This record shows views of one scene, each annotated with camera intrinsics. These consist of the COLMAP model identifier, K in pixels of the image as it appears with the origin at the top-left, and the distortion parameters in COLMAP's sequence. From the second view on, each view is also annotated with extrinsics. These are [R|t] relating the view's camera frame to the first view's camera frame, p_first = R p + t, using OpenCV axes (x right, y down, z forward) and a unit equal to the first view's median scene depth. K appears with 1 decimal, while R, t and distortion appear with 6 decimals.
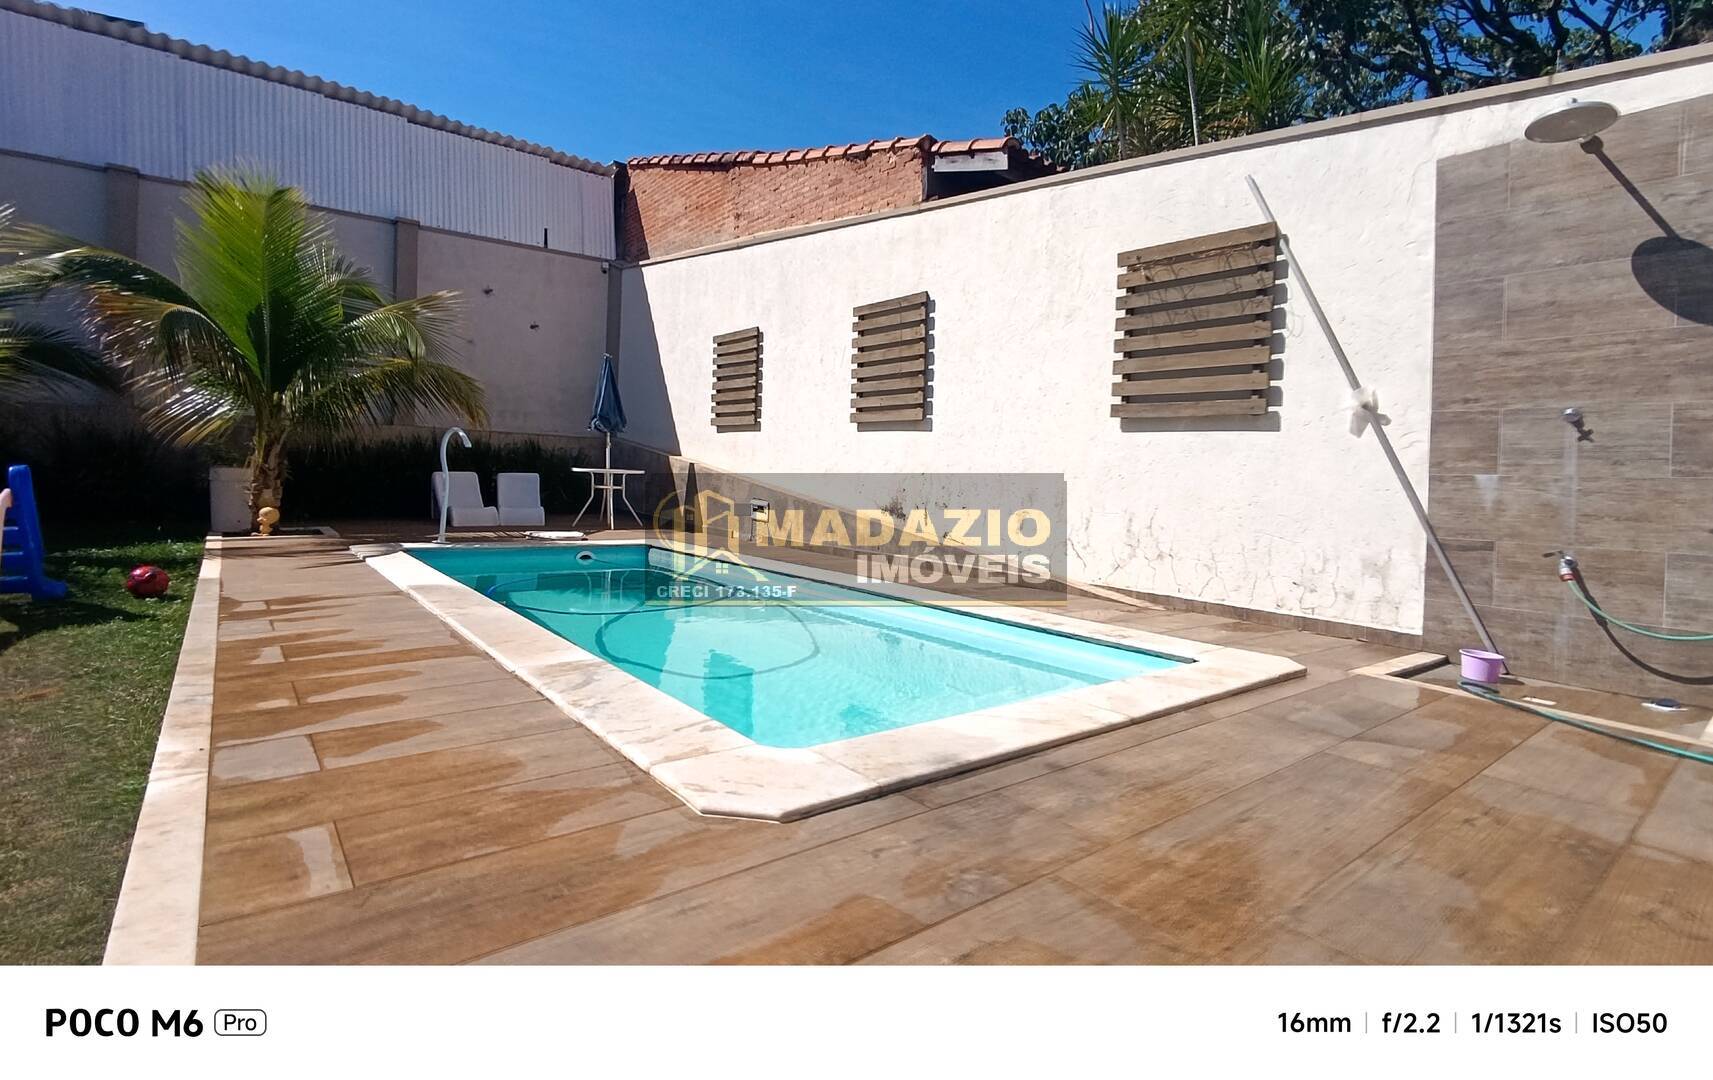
lens RADIAL K [[783.1, 0, 849.6], [0, 783.1, 497.2], [0, 0, 1]] dist [0.003039, 0.000025]
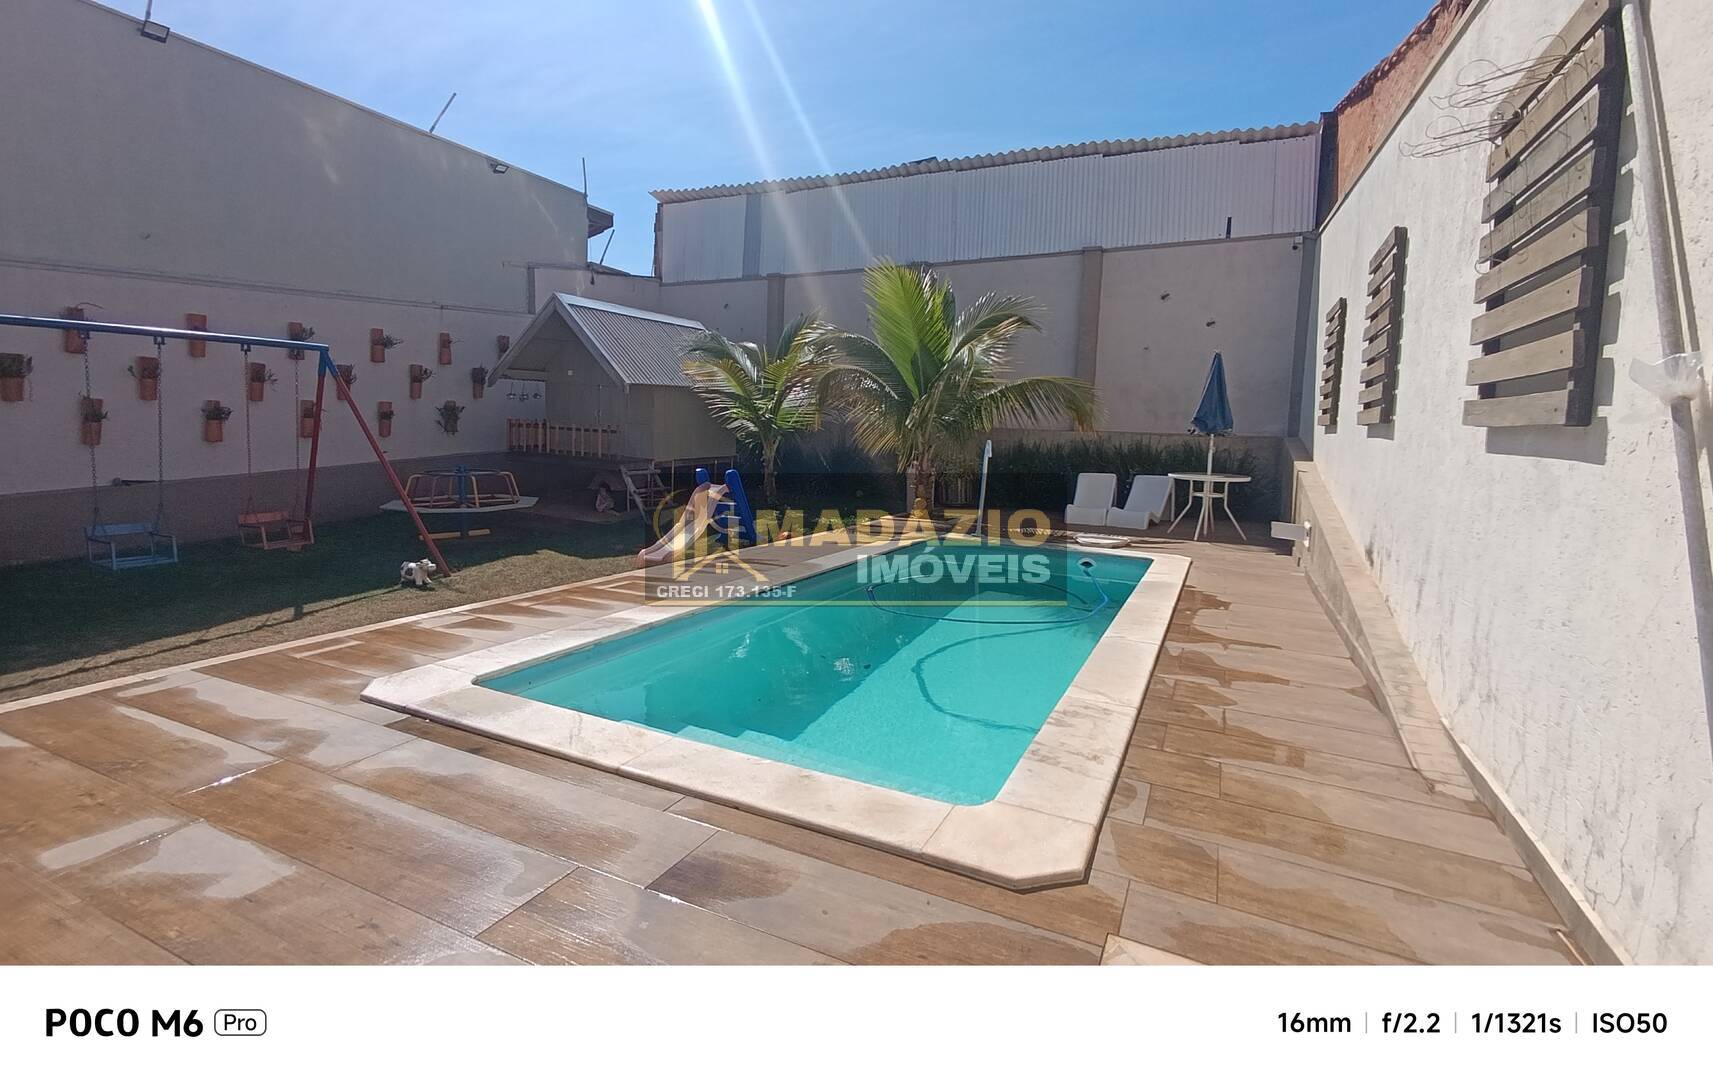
lens RADIAL K [[783.1, 0, 849.6], [0, 783.1, 497.2], [0, 0, 1]] dist [0.003039, 0.000025]
pose [[0.448757, 0.057497, -0.891802, 0.305152], [-0.044209, 0.998135, 0.042106, -0.028333], [0.892560, 0.020531, 0.450462, 0.193094]]
